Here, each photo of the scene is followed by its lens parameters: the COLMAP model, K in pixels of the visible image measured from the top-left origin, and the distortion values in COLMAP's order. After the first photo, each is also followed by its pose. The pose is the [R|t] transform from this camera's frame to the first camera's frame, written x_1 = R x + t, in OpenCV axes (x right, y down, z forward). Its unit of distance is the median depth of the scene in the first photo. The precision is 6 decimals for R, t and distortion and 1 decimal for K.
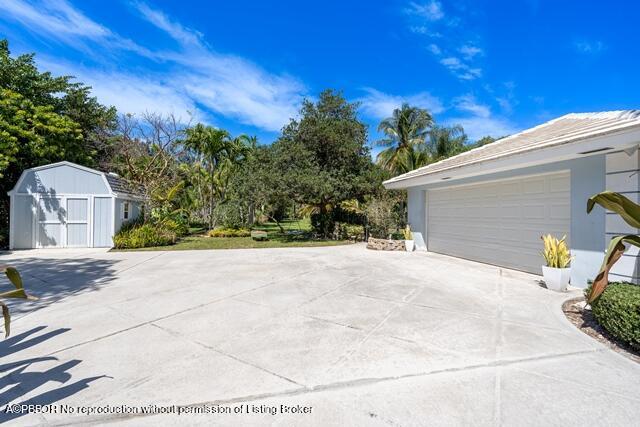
lens RADIAL K [[284.3, 0, 321.4], [0, 284.3, 211.5], [0, 0, 1]] dist [-0.000705, -0.000125]
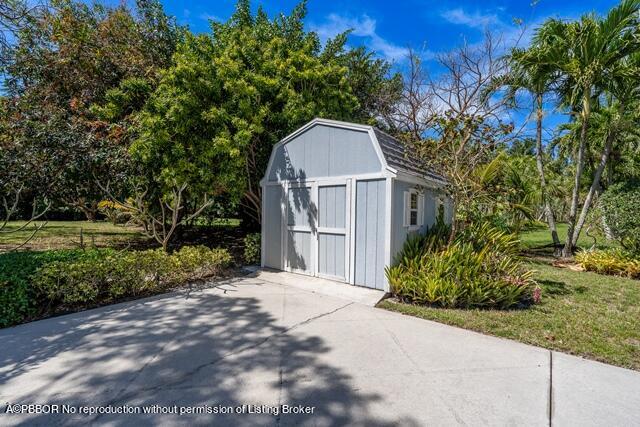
lens RADIAL K [[284.3, 0, 321.4], [0, 284.3, 211.5], [0, 0, 1]] dist [-0.000705, -0.000125]
pose [[0.615366, 0.004993, -0.788226, -0.468653], [-0.000608, 0.999983, 0.005860, -0.001037], [0.788242, -0.003126, 0.615358, 0.674045]]
